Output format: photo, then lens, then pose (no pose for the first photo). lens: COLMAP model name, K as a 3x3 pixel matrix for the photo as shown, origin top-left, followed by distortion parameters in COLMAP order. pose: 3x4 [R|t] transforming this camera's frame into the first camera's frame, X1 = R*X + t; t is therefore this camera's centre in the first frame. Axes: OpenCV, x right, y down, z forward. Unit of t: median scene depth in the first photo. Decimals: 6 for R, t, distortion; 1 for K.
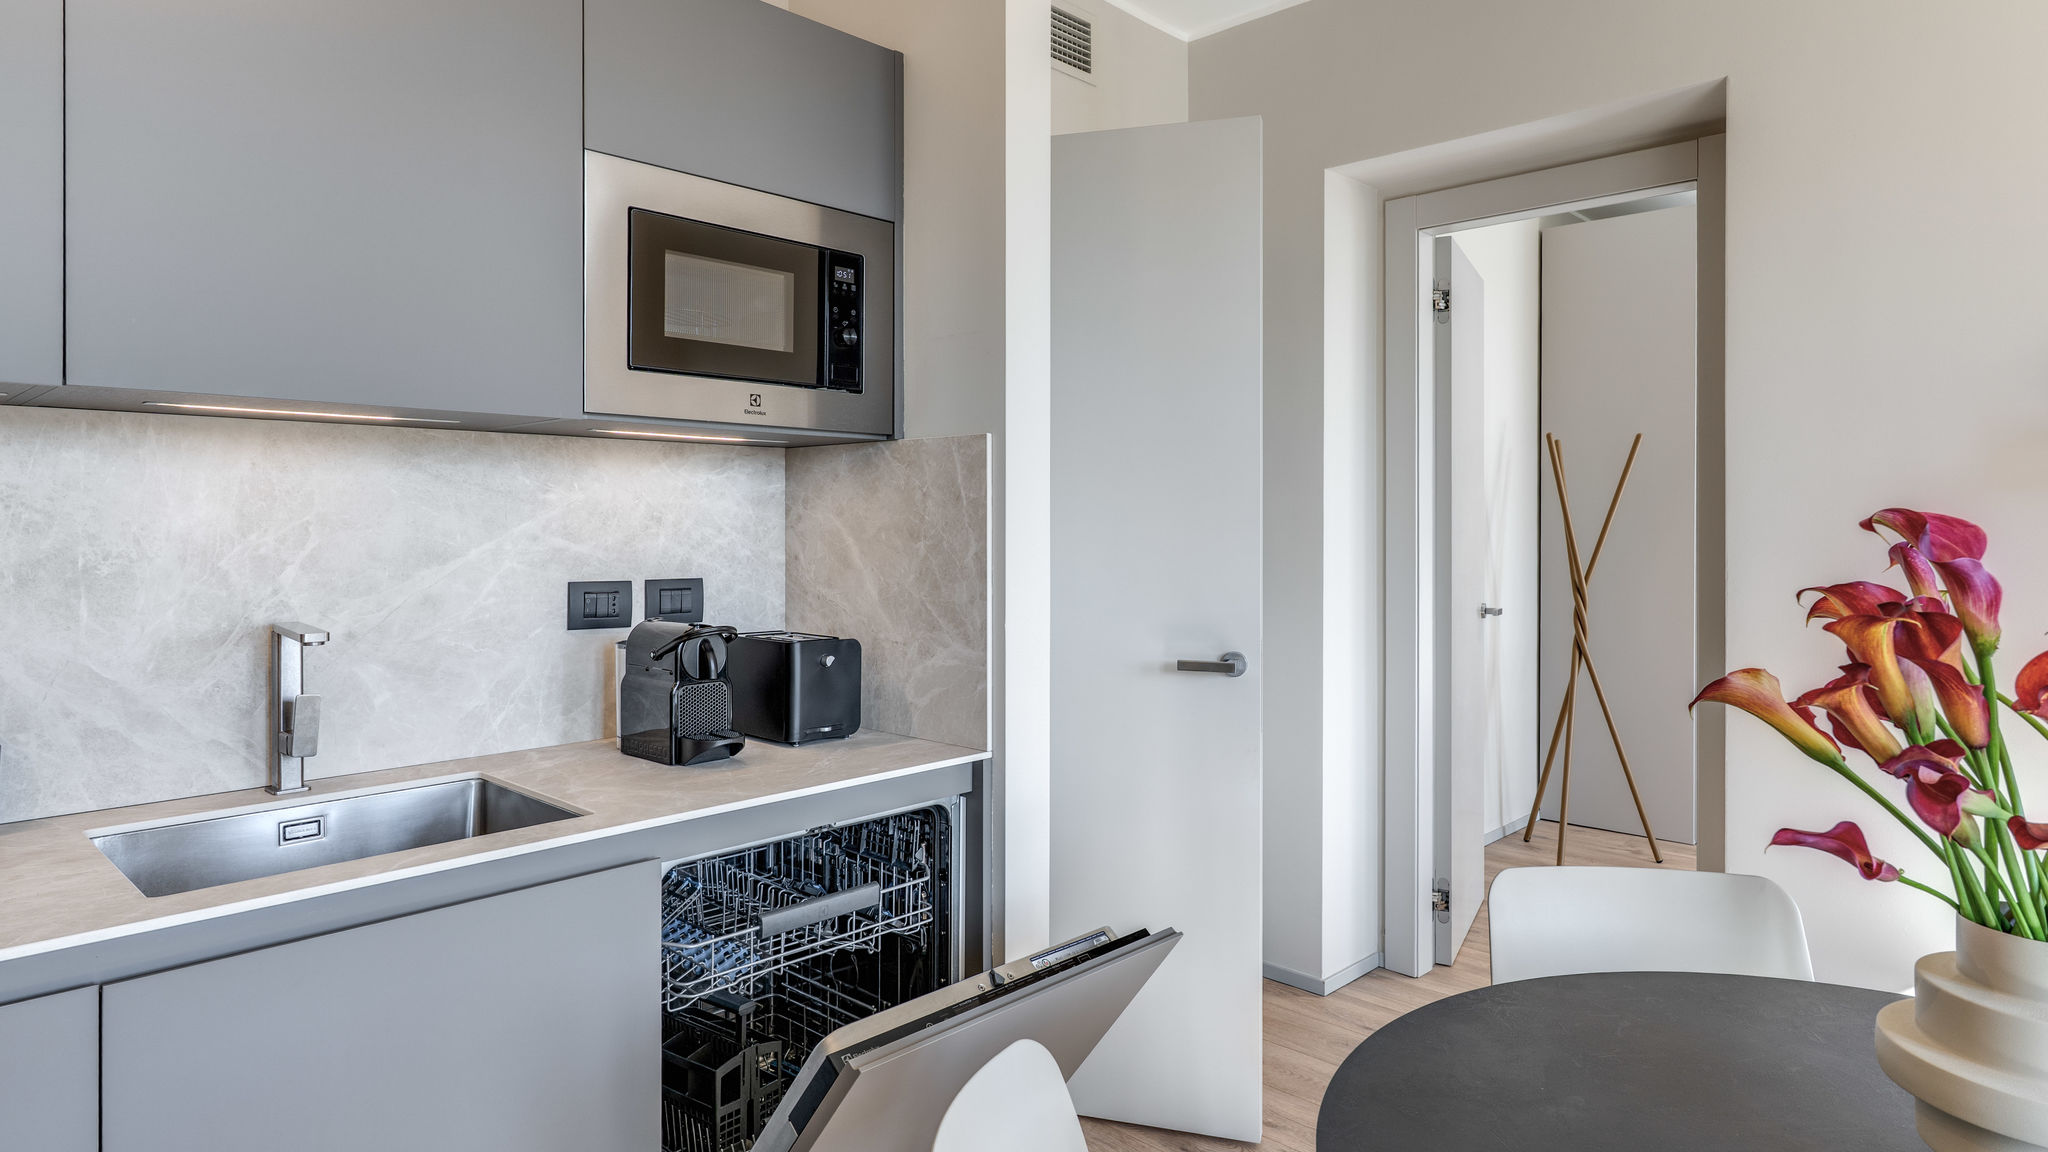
lens RADIAL K [[1163.5, 0, 1002.4], [0, 1163.5, 534.2], [0, 0, 1]] dist [-0.000243, 0.000959]
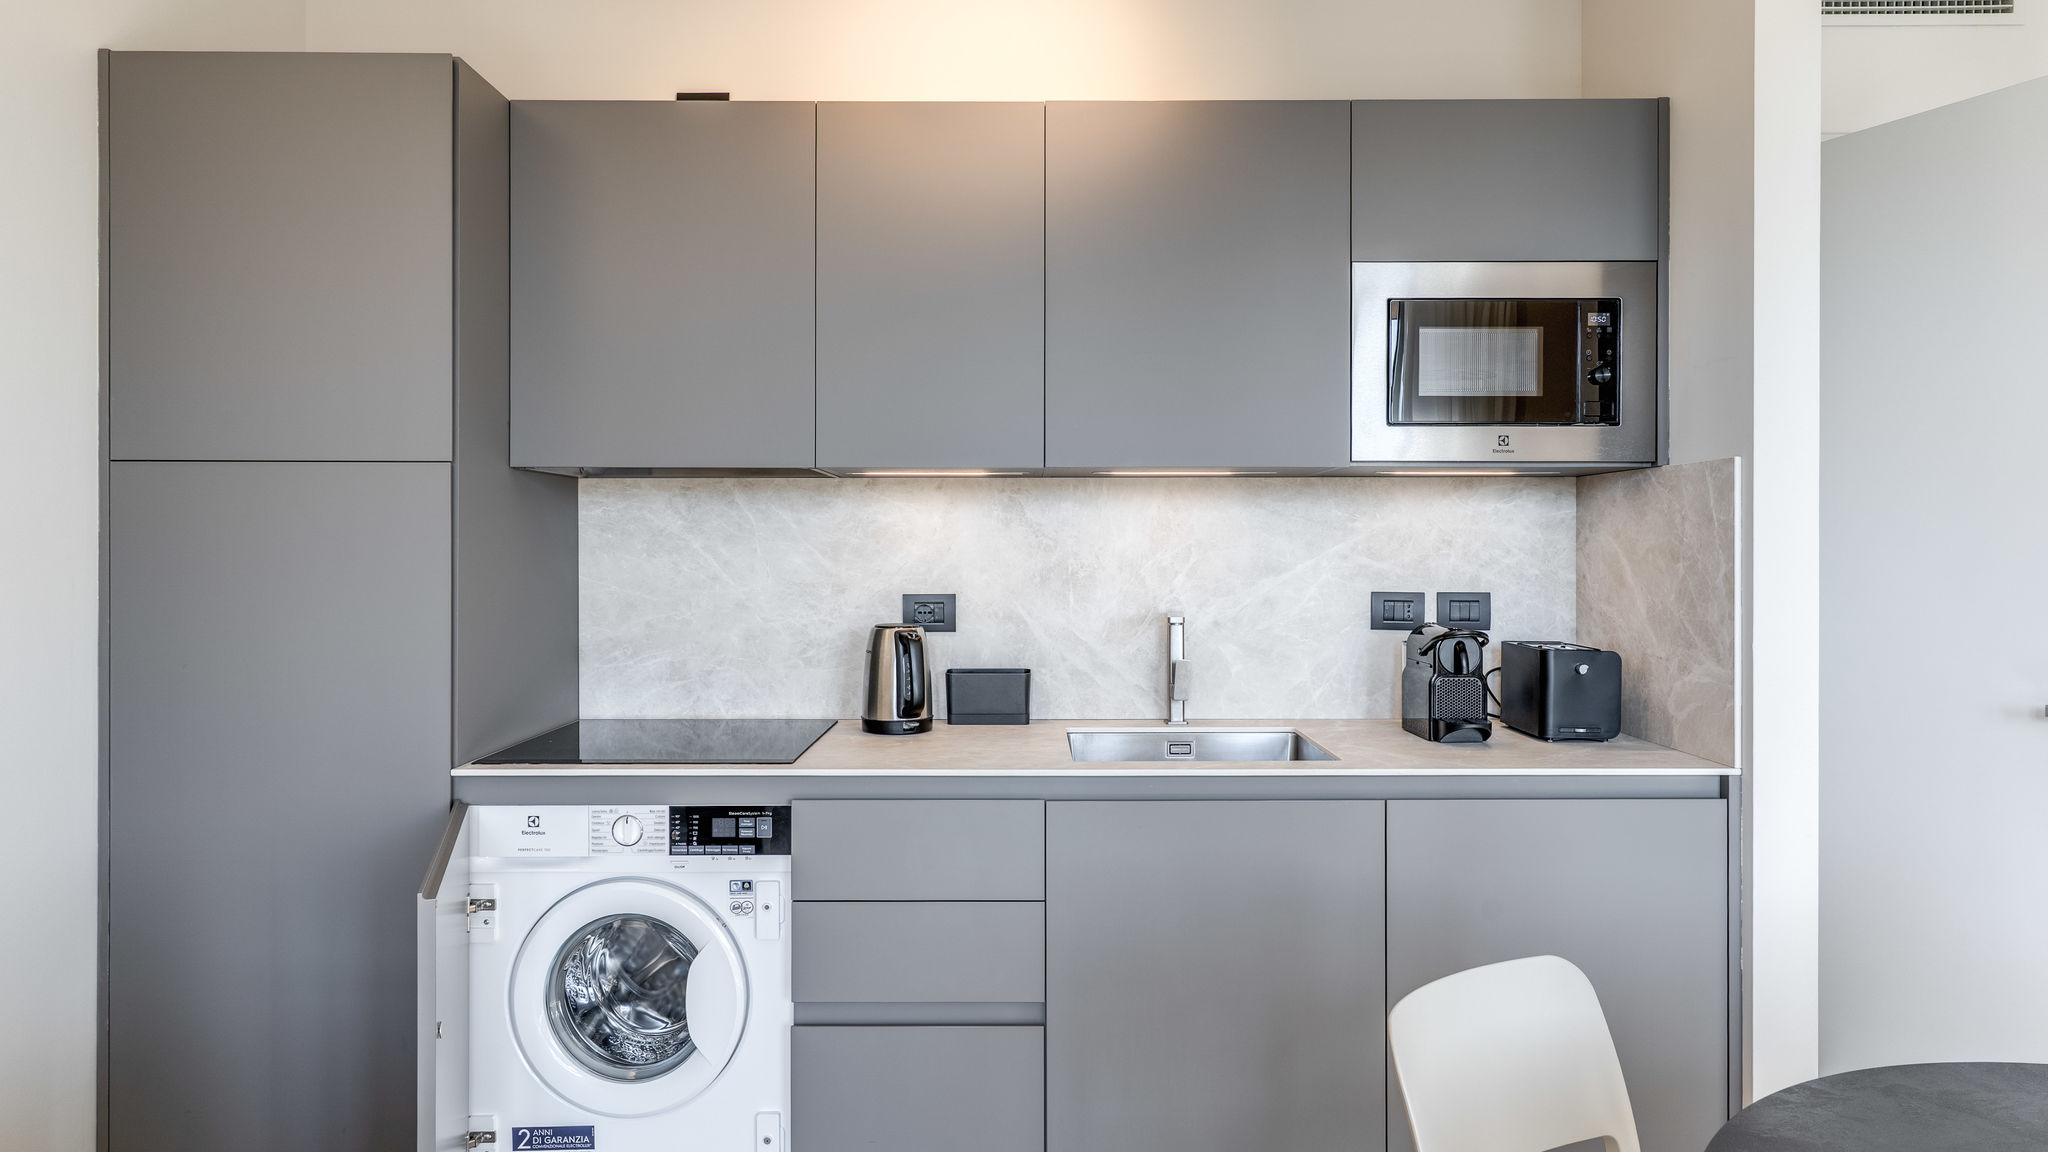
lens RADIAL K [[1163.5, 0, 1024.5], [0, 1163.5, 574.3], [0, 0, 1]] dist [-0.000243, 0.000959]
pose [[0.690226, 0.016171, -0.723414, 0.289927], [-0.006178, 0.999845, 0.016457, 0.003500], [0.723568, -0.006890, 0.690219, -0.155047]]
